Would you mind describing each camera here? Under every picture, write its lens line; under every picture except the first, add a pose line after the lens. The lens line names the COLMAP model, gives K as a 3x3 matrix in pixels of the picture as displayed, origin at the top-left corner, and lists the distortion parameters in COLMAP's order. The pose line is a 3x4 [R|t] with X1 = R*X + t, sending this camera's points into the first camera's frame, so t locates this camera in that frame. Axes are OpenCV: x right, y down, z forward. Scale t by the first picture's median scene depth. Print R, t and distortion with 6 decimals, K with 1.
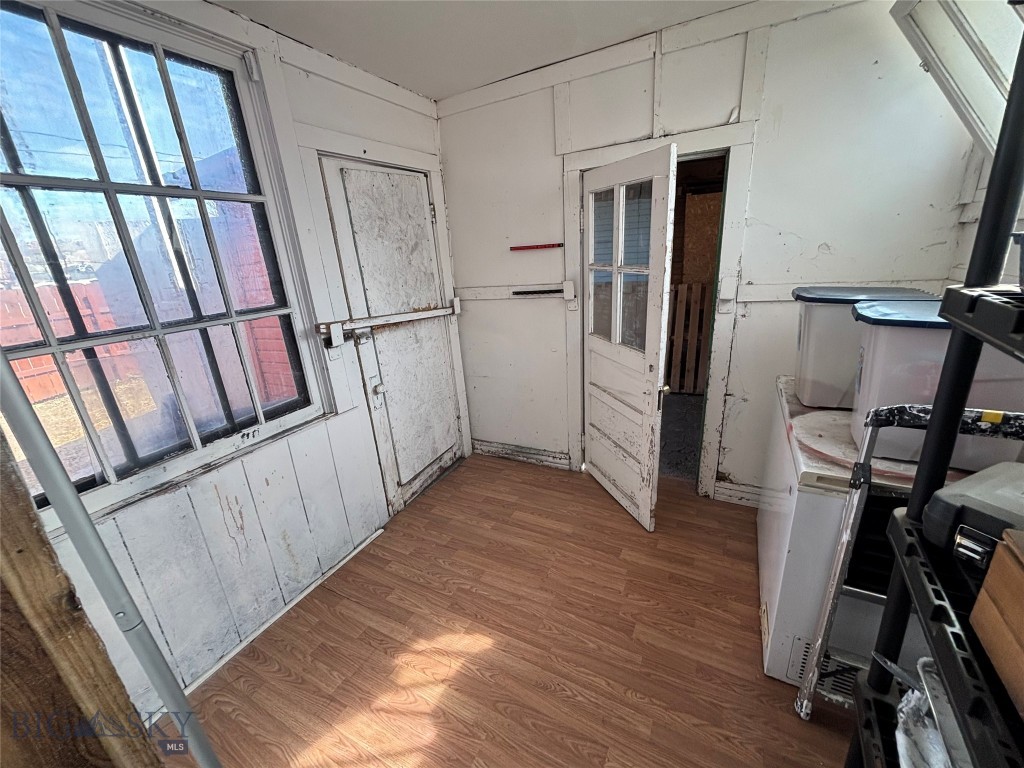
lens RADIAL K [[409.3, 0, 511.3], [0, 409.3, 380.7], [0, 0, 1]] dist [0.002464, 0.000076]
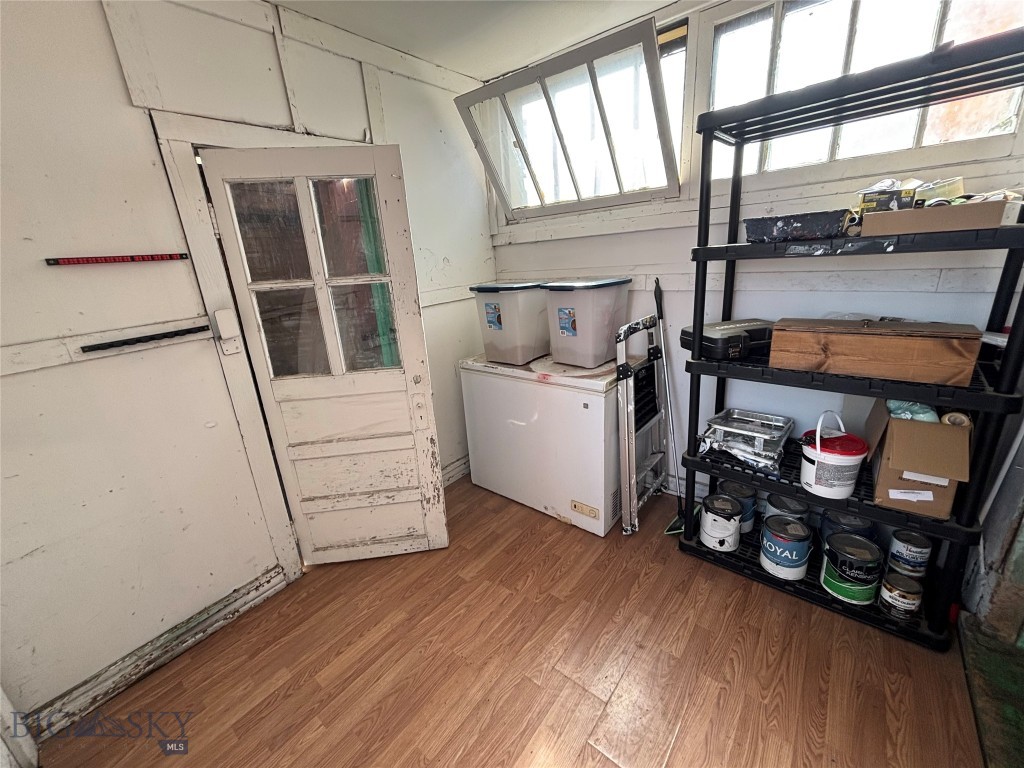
lens RADIAL K [[409.3, 0, 511.3], [0, 409.3, 380.7], [0, 0, 1]] dist [0.002464, 0.000076]
pose [[0.202275, -0.239588, 0.949570, -0.410278], [0.360301, 0.919813, 0.155330, -0.077296], [-0.910642, 0.310711, 0.272379, 0.441422]]
